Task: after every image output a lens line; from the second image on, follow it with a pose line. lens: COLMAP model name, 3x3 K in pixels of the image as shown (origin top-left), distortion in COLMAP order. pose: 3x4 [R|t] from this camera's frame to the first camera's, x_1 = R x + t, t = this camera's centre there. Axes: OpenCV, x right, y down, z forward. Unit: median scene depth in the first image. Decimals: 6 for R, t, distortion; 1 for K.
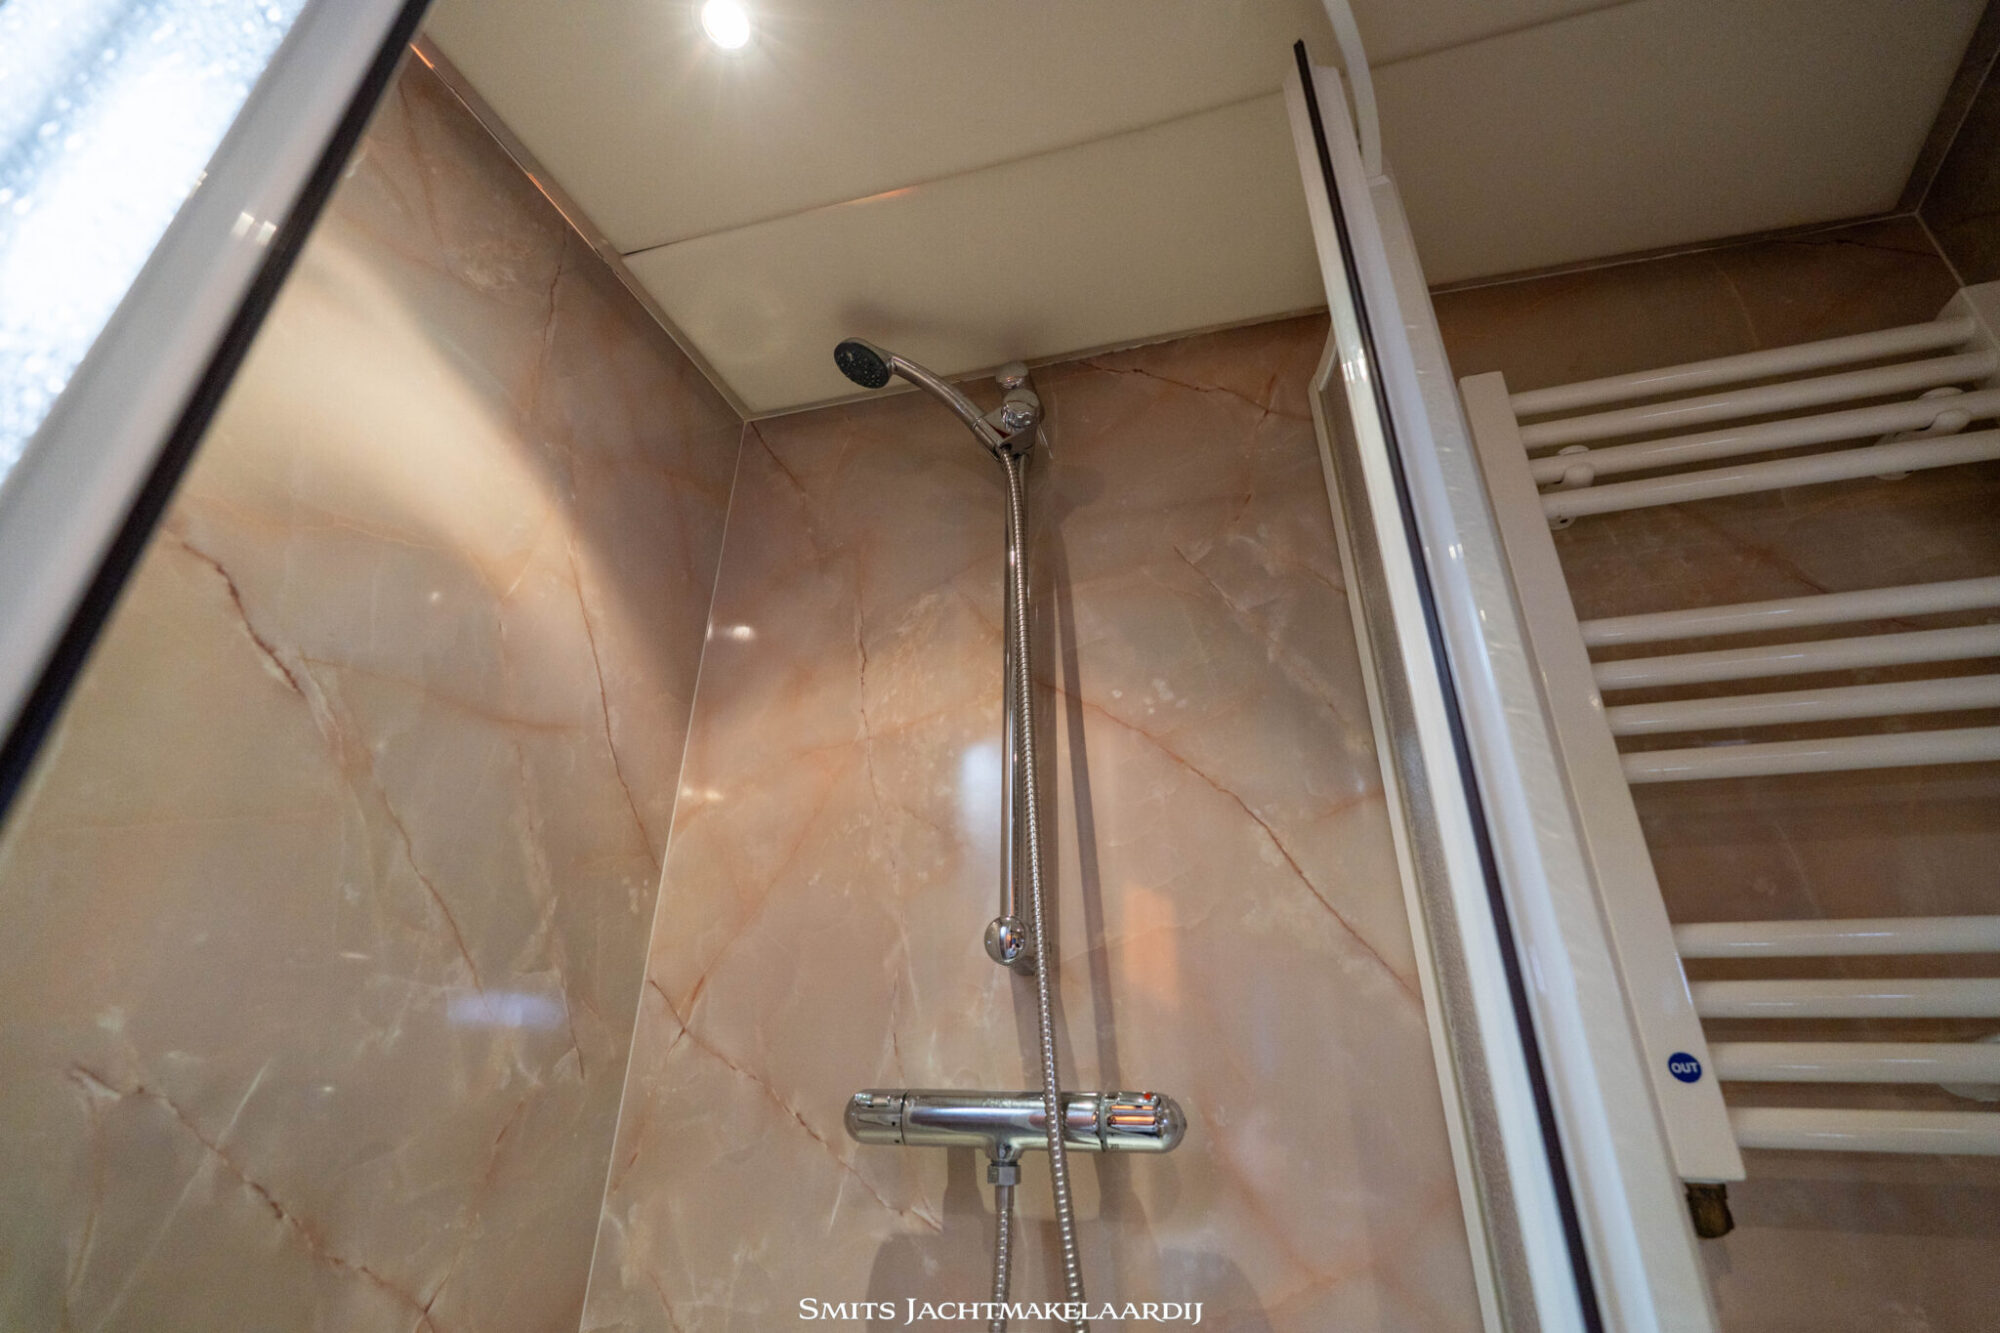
lens RADIAL K [[881.1, 0, 1000.6], [0, 881.1, 660.1], [0, 0, 1]] dist [-0.002651, -0.000337]
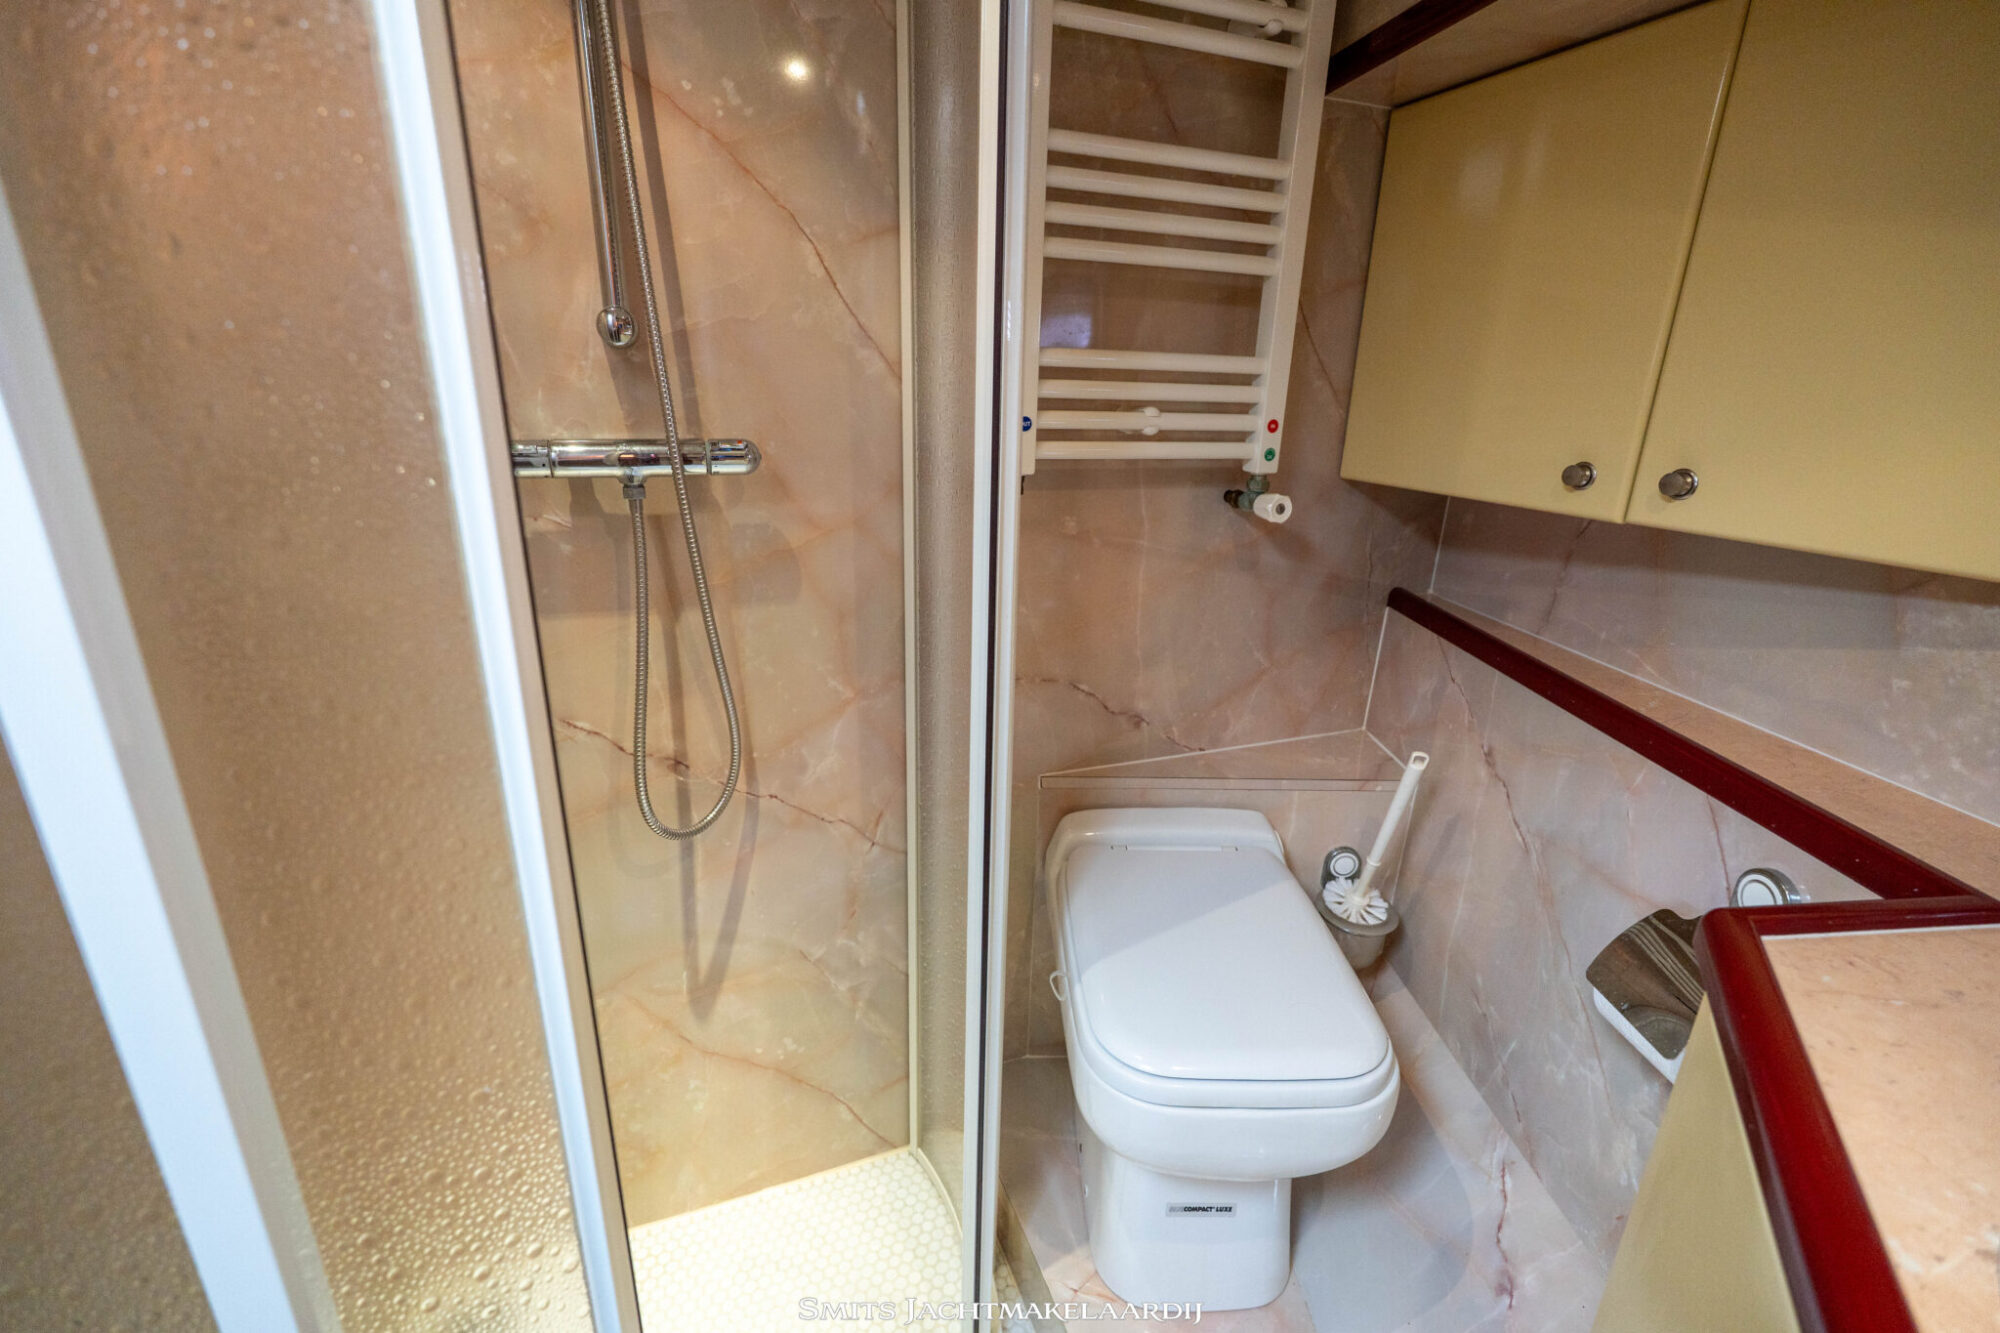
lens RADIAL K [[881.1, 0, 997.0], [0, 881.1, 666.9], [0, 0, 1]] dist [-0.002651, -0.000337]
pose [[0.788281, -0.191036, 0.584909, -0.381010], [-0.281992, 0.732722, 0.619353, -0.245298], [-0.546895, -0.653164, 0.523720, -0.250393]]
